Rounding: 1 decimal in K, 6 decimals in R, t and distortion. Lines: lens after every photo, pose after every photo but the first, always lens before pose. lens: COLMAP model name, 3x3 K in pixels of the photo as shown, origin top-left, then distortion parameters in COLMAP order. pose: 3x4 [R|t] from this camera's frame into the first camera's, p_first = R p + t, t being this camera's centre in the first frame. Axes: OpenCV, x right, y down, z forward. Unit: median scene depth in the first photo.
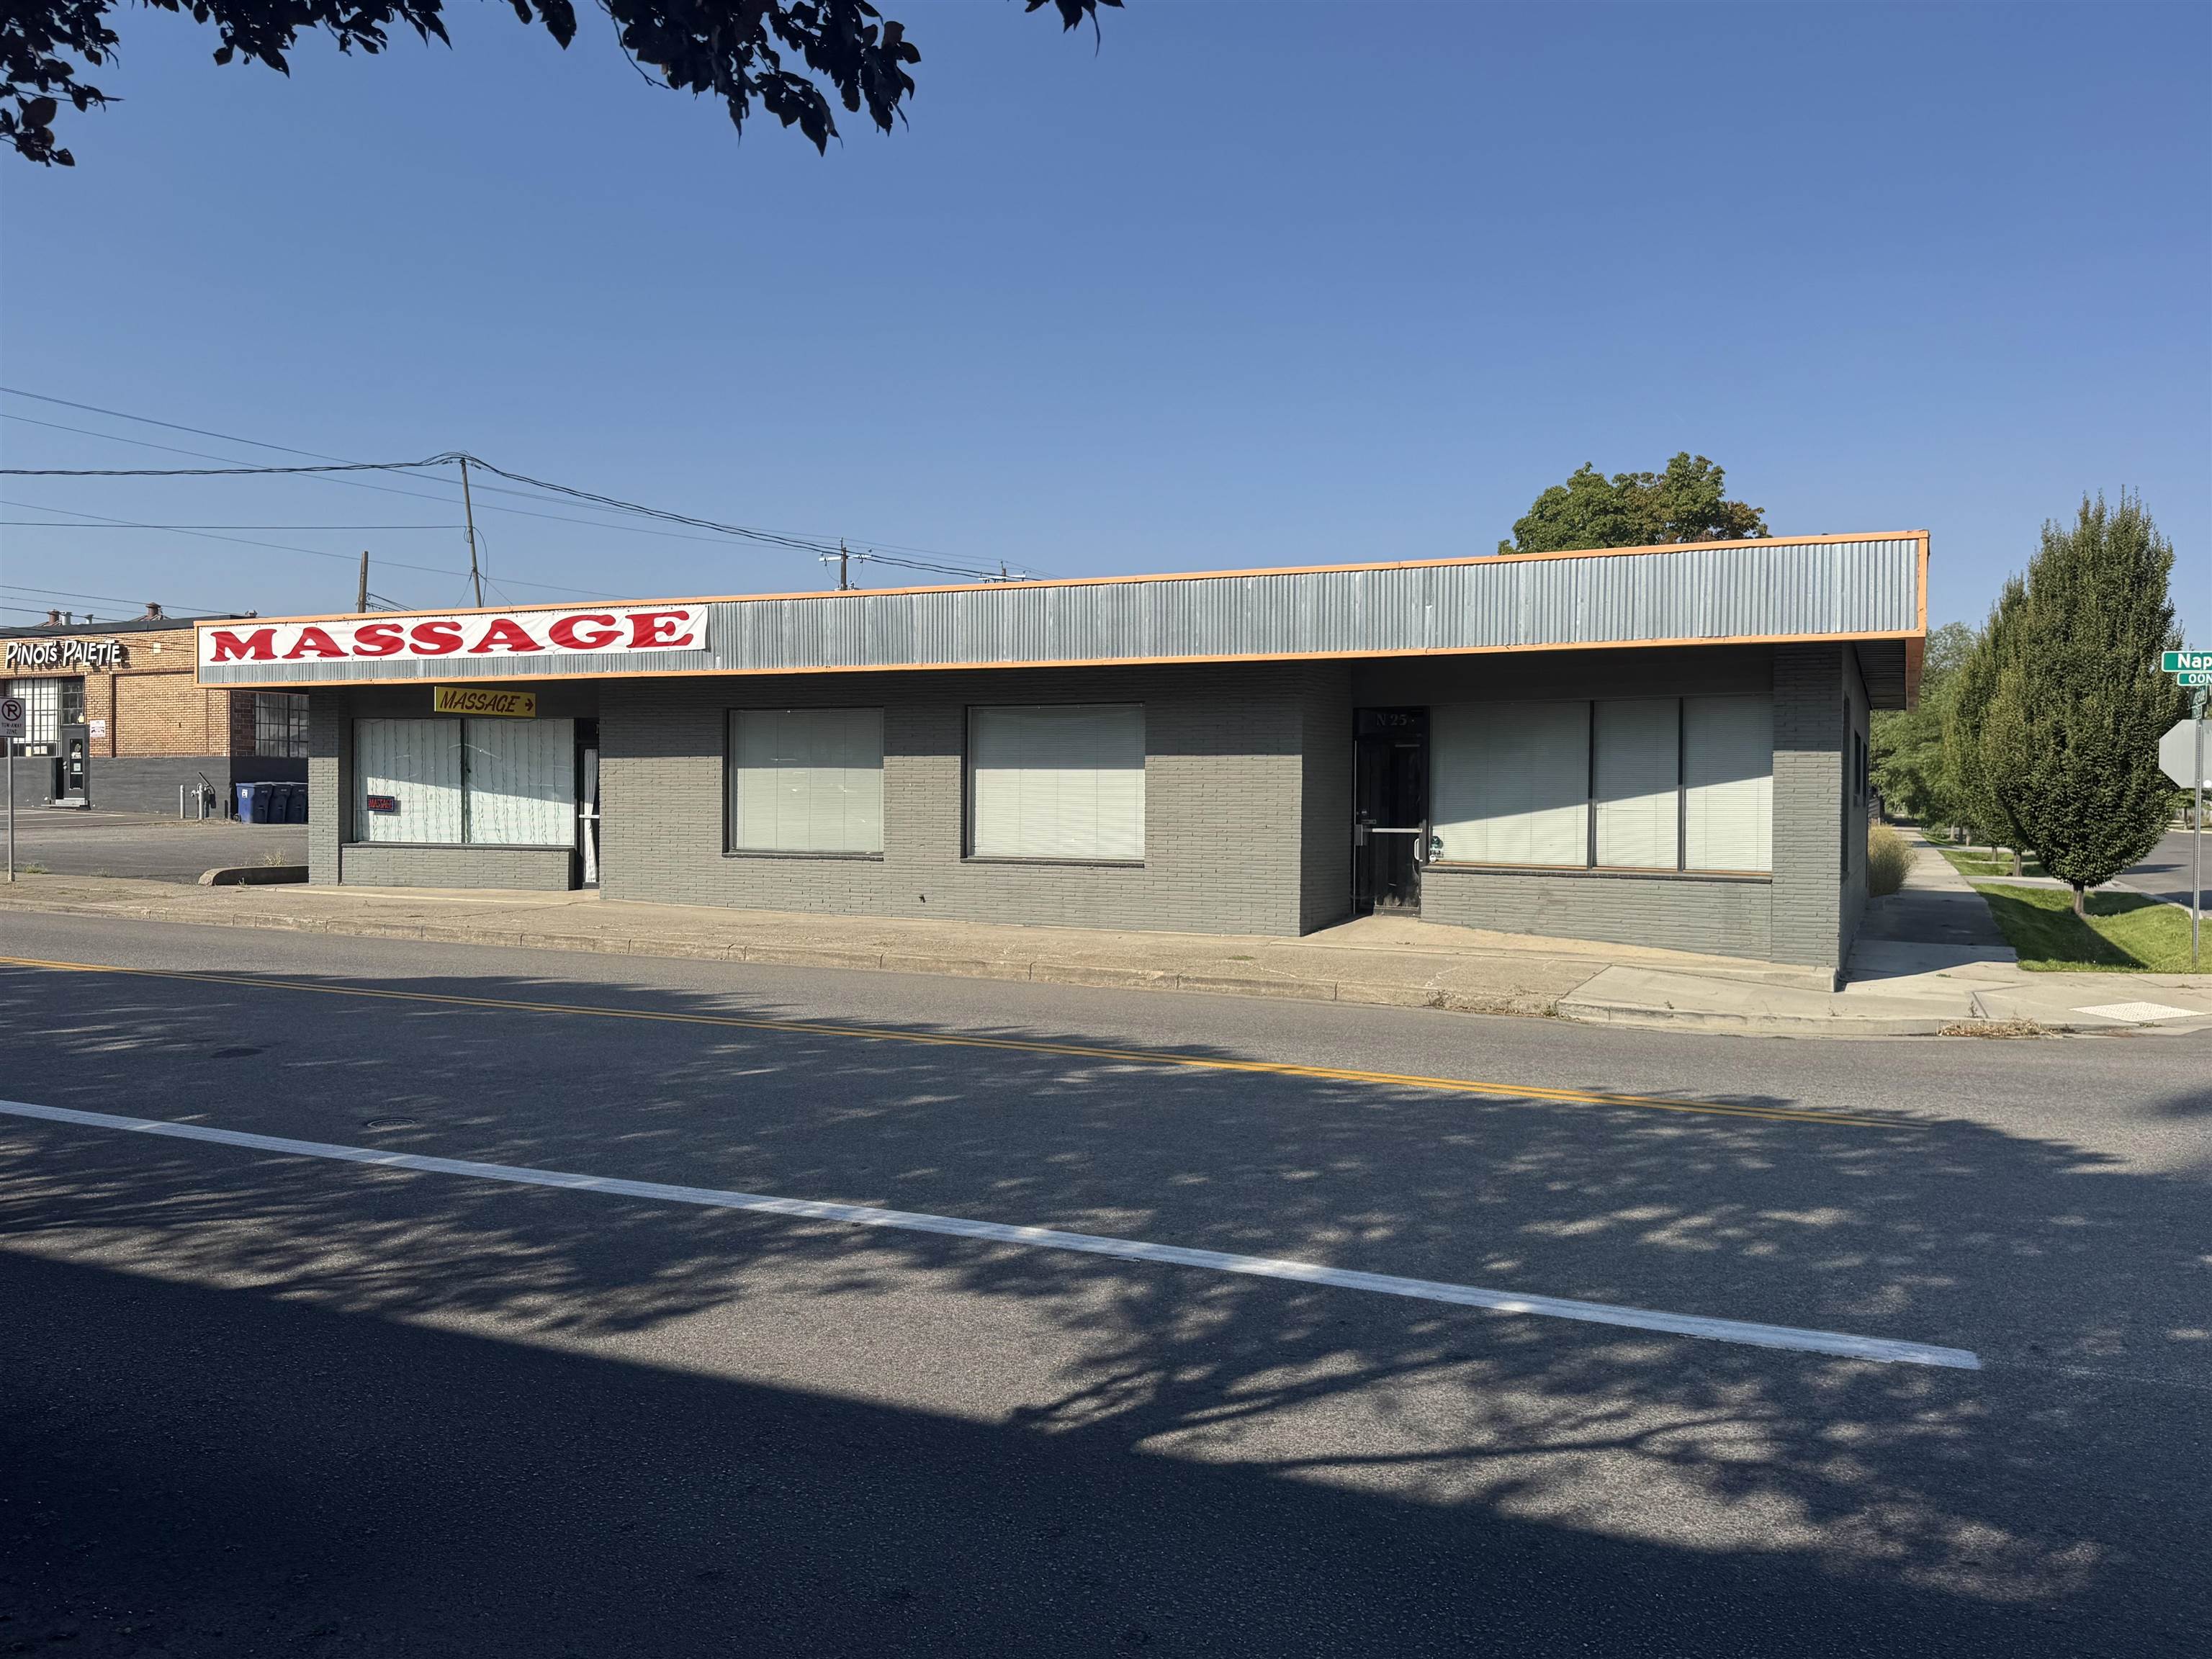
lens RADIAL K [[1839.7, 0, 1106.0], [0, 1839.7, 829.5], [0, 0, 1]] dist [0.211832, -0.528133]
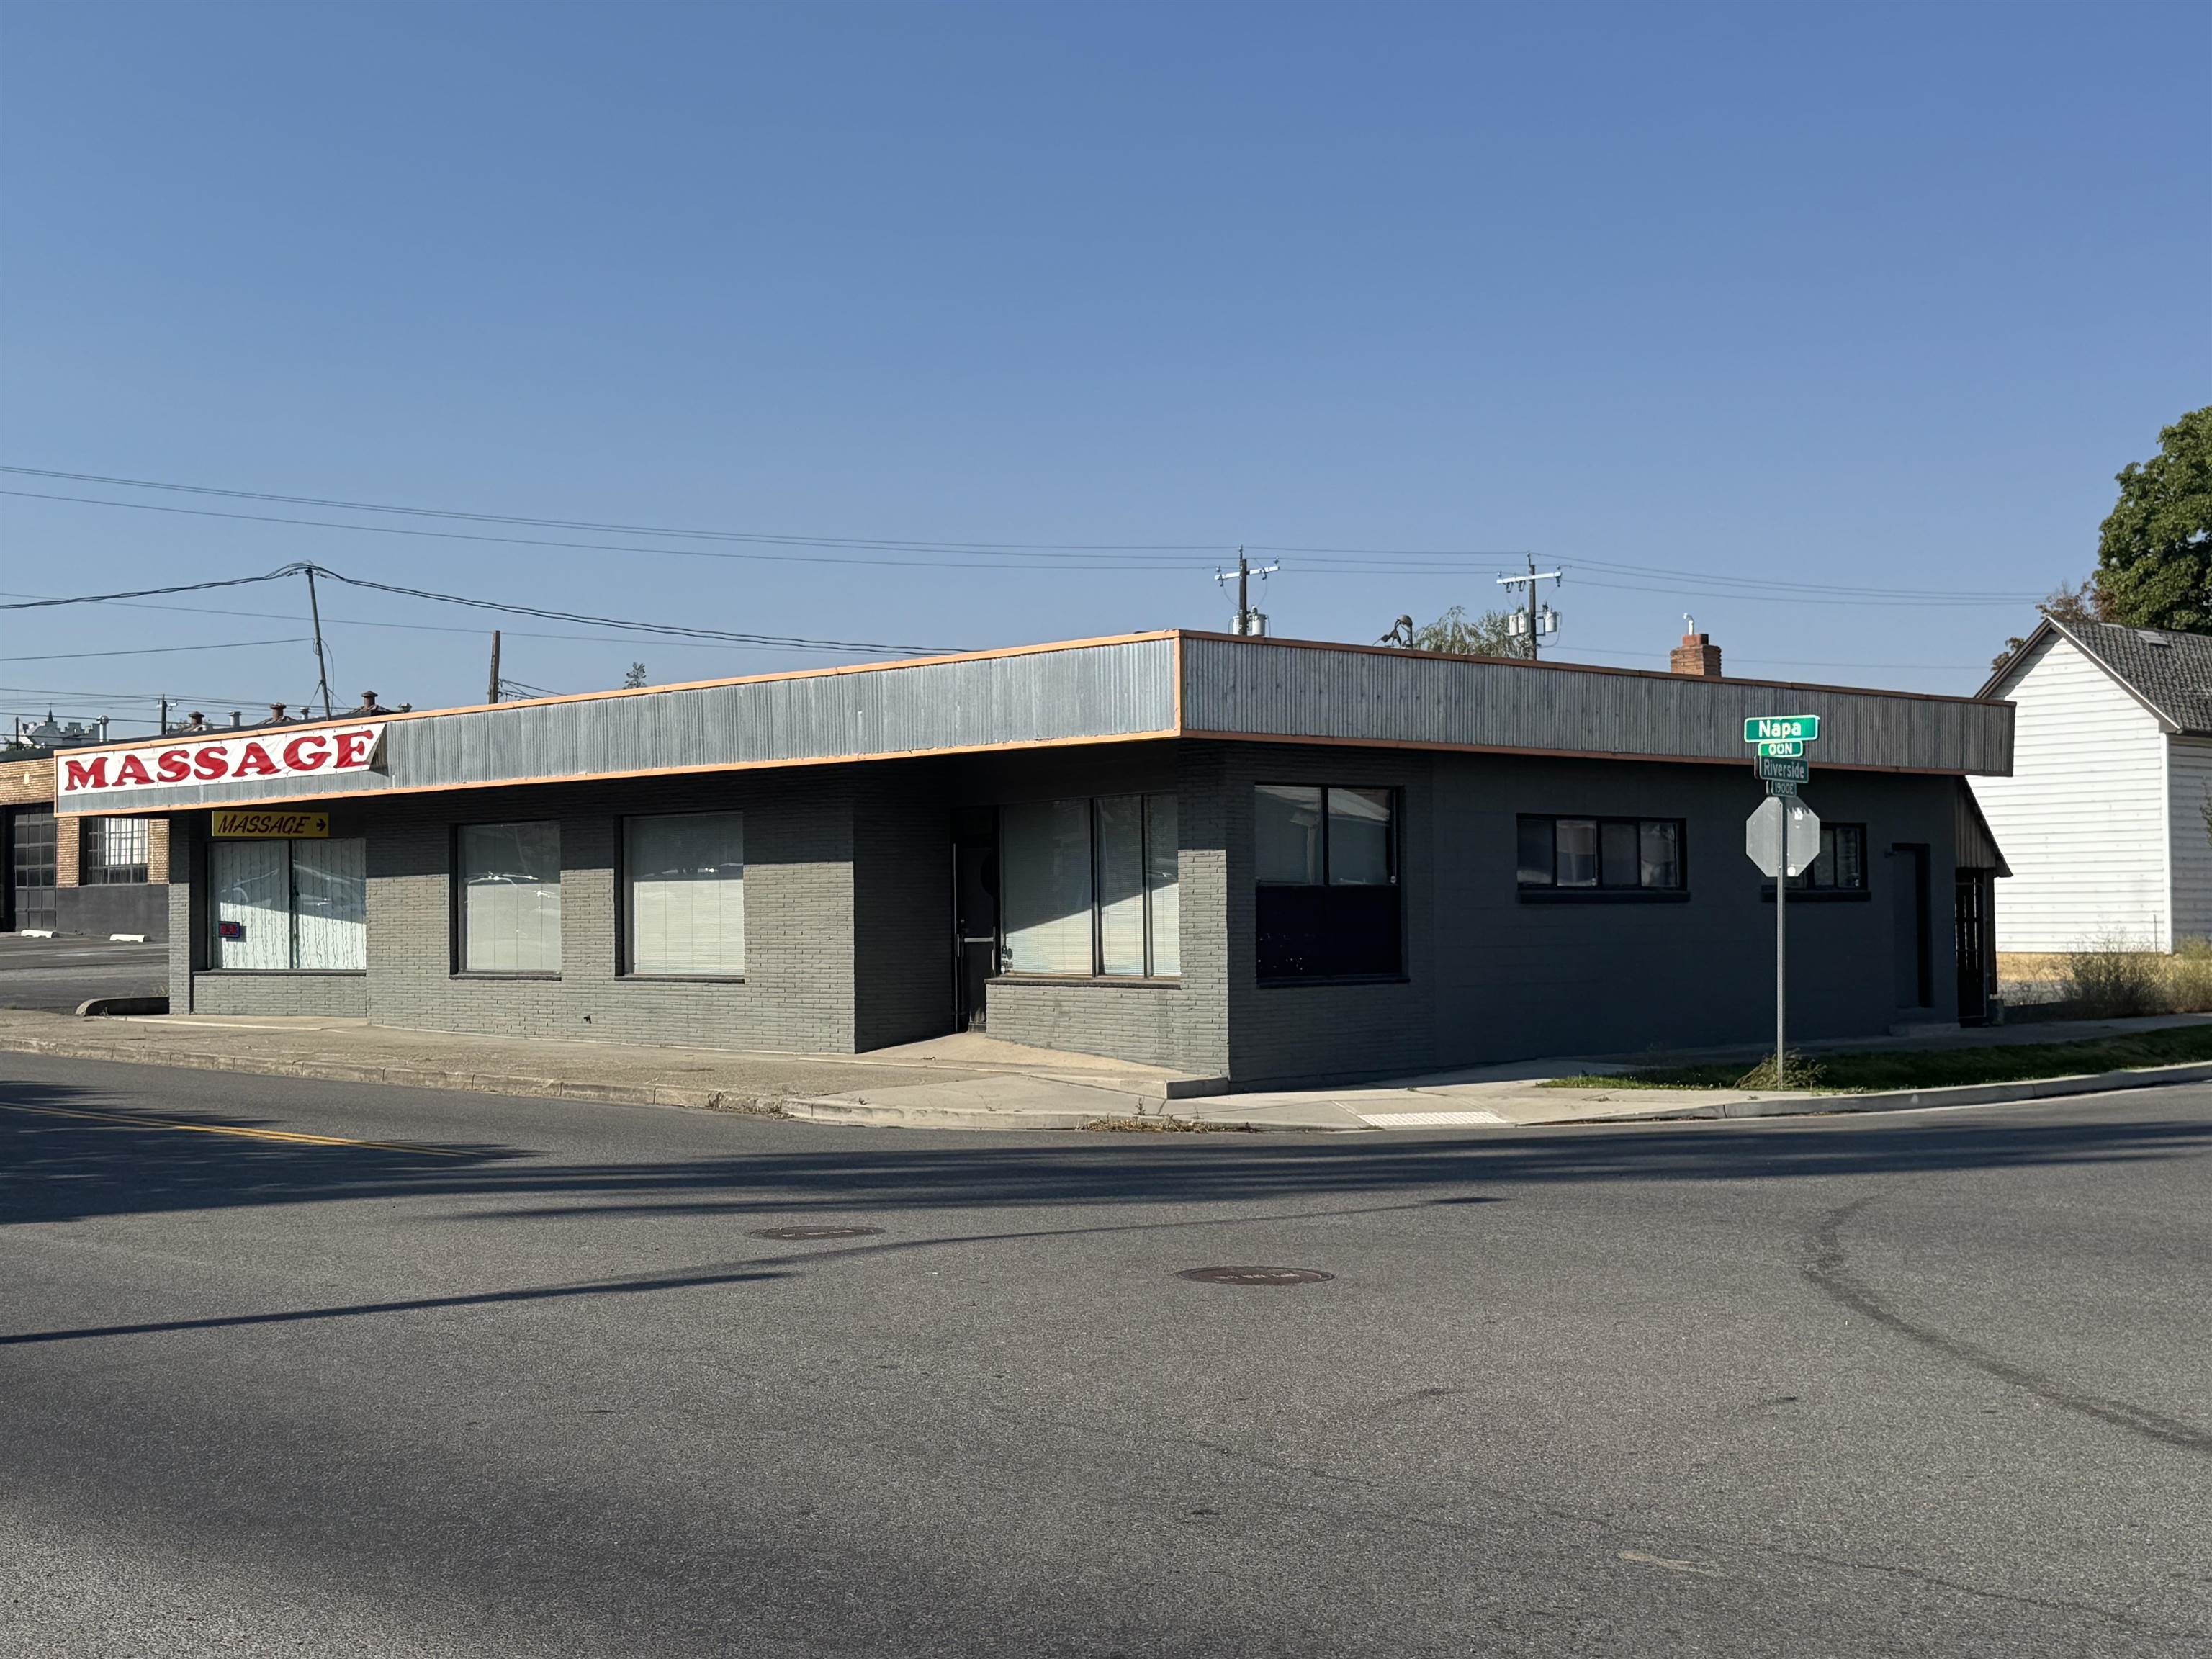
lens RADIAL K [[3145.2, 0, 1106.0], [0, 3145.2, 829.5], [0, 0, 1]] dist [0.254529, -0.708310]
pose [[0.925149, -0.027921, -0.378575, 0.743279], [0.012164, 0.998960, -0.043950, 0.014118], [0.379408, 0.036056, 0.924527, -0.399533]]
